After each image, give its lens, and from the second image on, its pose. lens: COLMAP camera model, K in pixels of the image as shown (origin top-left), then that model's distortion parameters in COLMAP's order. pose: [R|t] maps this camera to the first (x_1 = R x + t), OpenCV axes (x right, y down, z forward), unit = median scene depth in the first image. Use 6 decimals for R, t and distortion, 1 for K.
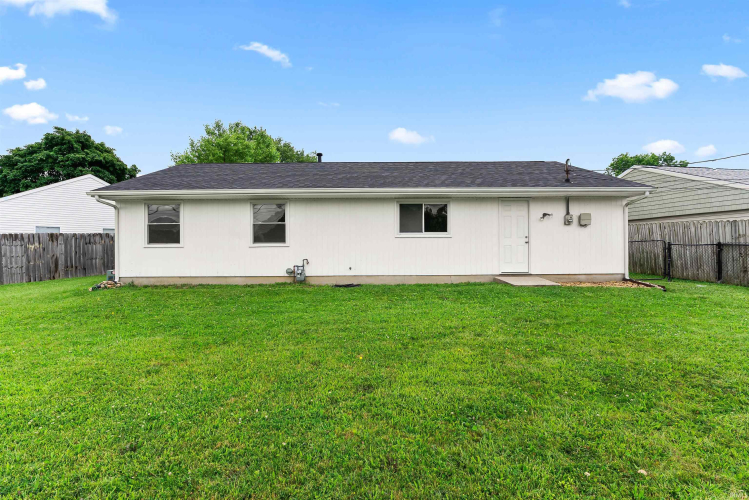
lens RADIAL K [[334.7, 0, 374.0], [0, 334.7, 252.0], [0, 0, 1]] dist [-0.001373, -0.000271]
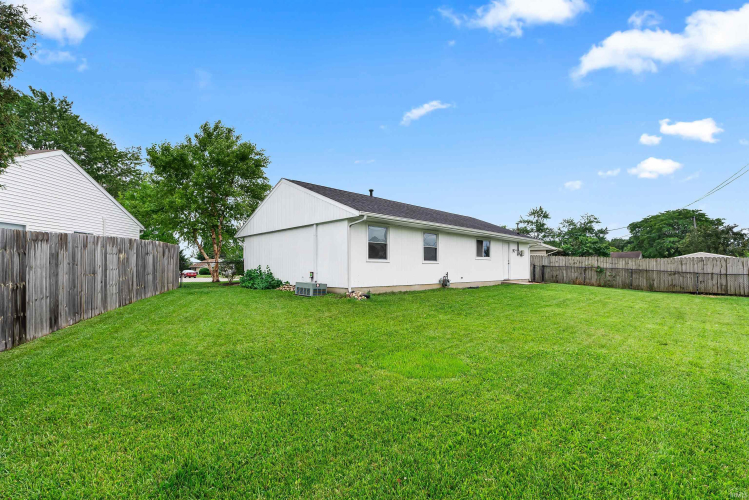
lens RADIAL K [[334.7, 0, 374.0], [0, 334.7, 252.0], [0, 0, 1]] dist [-0.001373, -0.000271]
pose [[0.721917, 0.042501, 0.690674, -1.477640], [-0.003682, 0.998334, -0.057585, 0.019416], [-0.691970, 0.039028, 0.720870, 0.134509]]
